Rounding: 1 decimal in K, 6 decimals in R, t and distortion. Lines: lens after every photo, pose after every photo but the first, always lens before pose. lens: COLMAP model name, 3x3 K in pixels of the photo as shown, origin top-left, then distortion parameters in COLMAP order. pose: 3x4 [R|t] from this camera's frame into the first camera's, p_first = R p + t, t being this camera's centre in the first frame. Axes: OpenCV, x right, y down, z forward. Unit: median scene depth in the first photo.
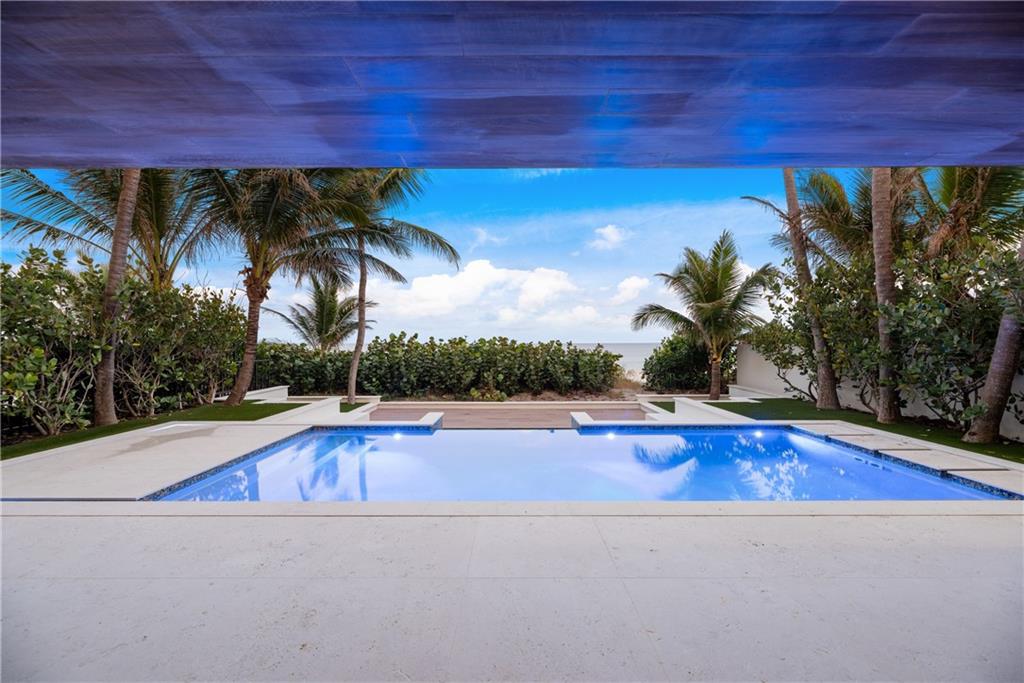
lens RADIAL K [[417.1, 0, 512.0], [0, 417.1, 341.5], [0, 0, 1]] dist [-0.002202, -0.000136]
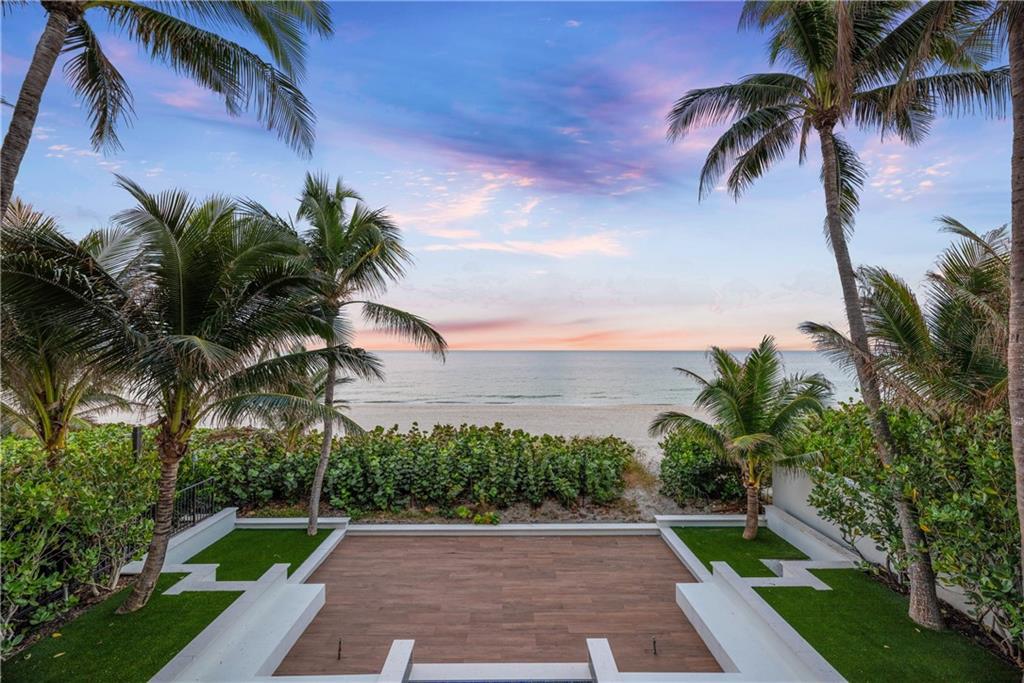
lens RADIAL K [[425.2, 0, 512.7], [0, 425.2, 345.6], [0, 0, 1]] dist [-0.001801, -0.000142]
pose [[0.999907, 0.002774, 0.013389, -0.001590], [-0.002405, 0.999618, -0.027523, -0.184445], [-0.013461, 0.027488, 0.999531, 0.133687]]
